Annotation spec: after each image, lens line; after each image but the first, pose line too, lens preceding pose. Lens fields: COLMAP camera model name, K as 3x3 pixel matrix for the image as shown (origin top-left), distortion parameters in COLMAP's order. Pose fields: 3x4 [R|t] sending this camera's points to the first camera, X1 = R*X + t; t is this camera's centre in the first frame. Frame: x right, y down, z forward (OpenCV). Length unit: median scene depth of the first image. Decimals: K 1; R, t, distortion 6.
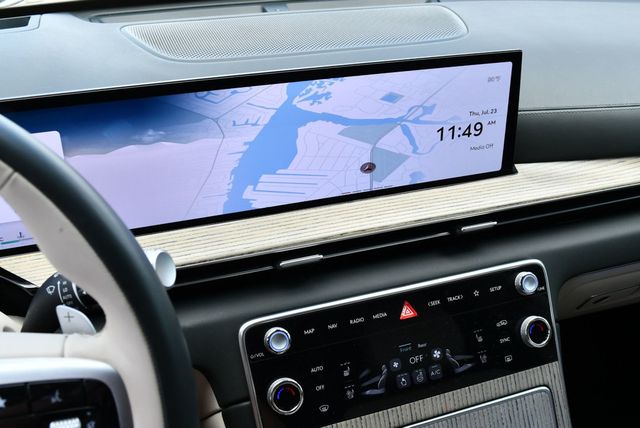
lens RADIAL K [[644.6, 0, 322.3], [0, 644.6, 212.2], [0, 0, 1]] dist [-0.086483, 0.000000]
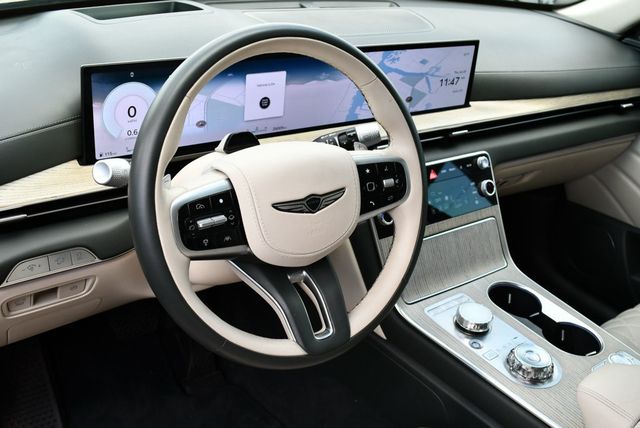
lens RADIAL K [[644.6, 0, 322.9], [0, 644.6, 208.8], [0, 0, 1]] dist [-0.086483, 0.000000]
pose [[0.952931, -0.035101, 0.301148, -0.748923], [0.029216, 0.999284, 0.024024, 0.198259], [-0.301776, -0.014095, 0.953275, -0.708997]]
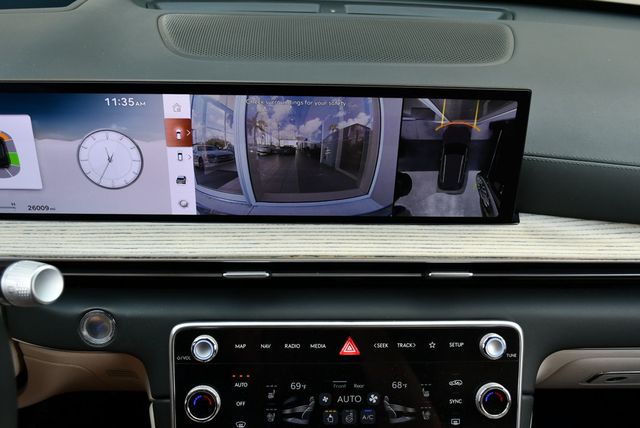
lens RADIAL K [[644.6, 0, 321.2], [0, 644.6, 214.1], [0, 0, 1]] dist [-0.086483, 0.000000]
pose [[0.954403, 0.174656, -0.242095, 0.288195], [-0.167114, 0.984591, 0.051512, -0.083204], [0.247362, -0.008706, 0.968884, 0.068031]]
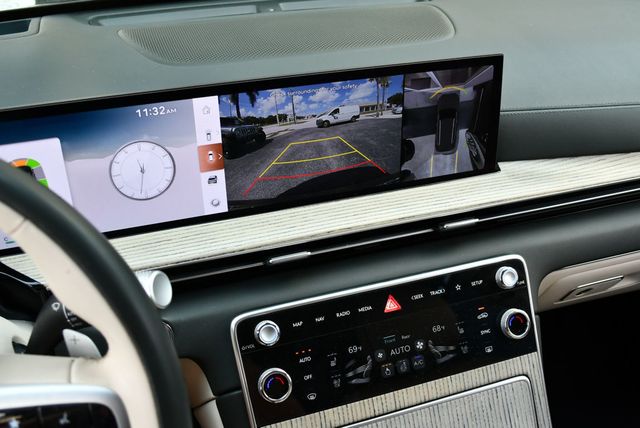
lens RADIAL K [[644.6, 0, 321.9], [0, 644.6, 212.8], [0, 0, 1]] dist [-0.086483, 0.000000]
pose [[0.999967, -0.001526, -0.007981, 0.026958], [0.001743, 0.999627, 0.027254, -0.025251], [0.007937, -0.027267, 0.999597, -0.049037]]
